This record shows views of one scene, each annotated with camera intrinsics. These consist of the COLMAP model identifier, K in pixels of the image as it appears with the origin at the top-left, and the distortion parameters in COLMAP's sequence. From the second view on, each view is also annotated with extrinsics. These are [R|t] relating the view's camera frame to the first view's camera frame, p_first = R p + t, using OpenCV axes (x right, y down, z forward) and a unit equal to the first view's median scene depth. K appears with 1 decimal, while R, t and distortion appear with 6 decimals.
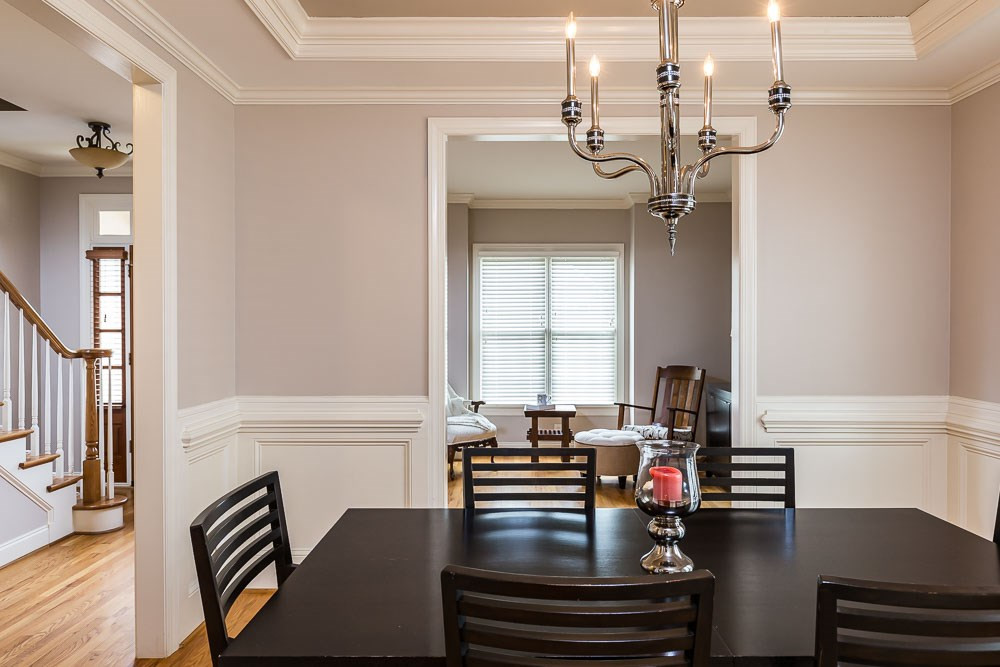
lens RADIAL K [[685.3, 0, 496.1], [0, 685.3, 331.5], [0, 0, 1]] dist [-0.001985, -0.000733]
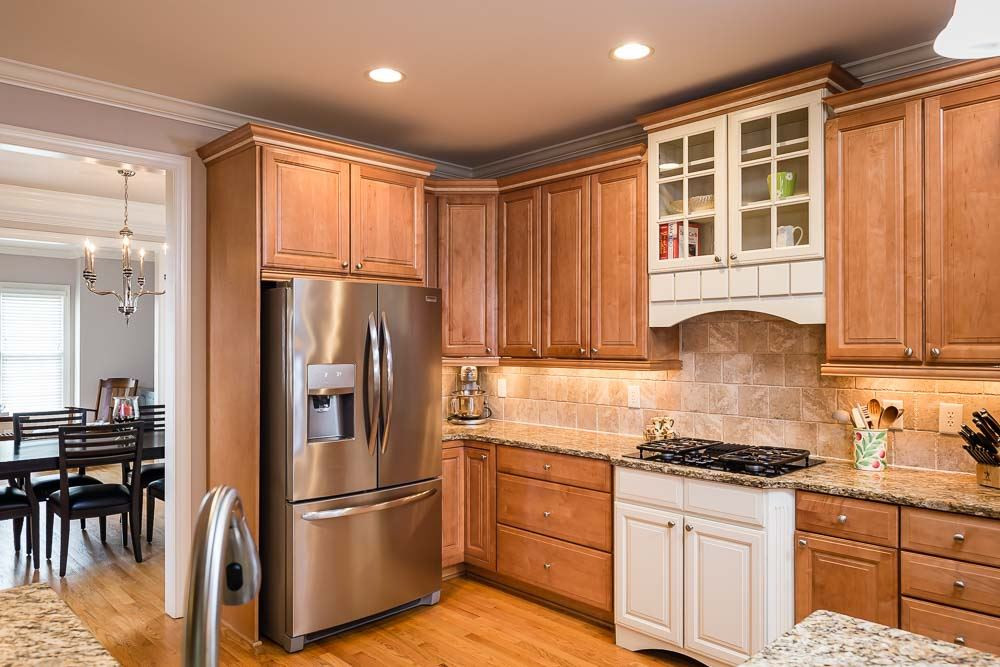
lens RADIAL K [[685.3, 0, 496.1], [0, 685.3, 331.5], [0, 0, 1]] dist [-0.001985, -0.000733]
pose [[0.709591, 0.006901, 0.704580, -0.162873], [0.010591, 0.999735, -0.020458, -0.006853], [-0.704534, 0.021979, 0.709330, -0.512853]]
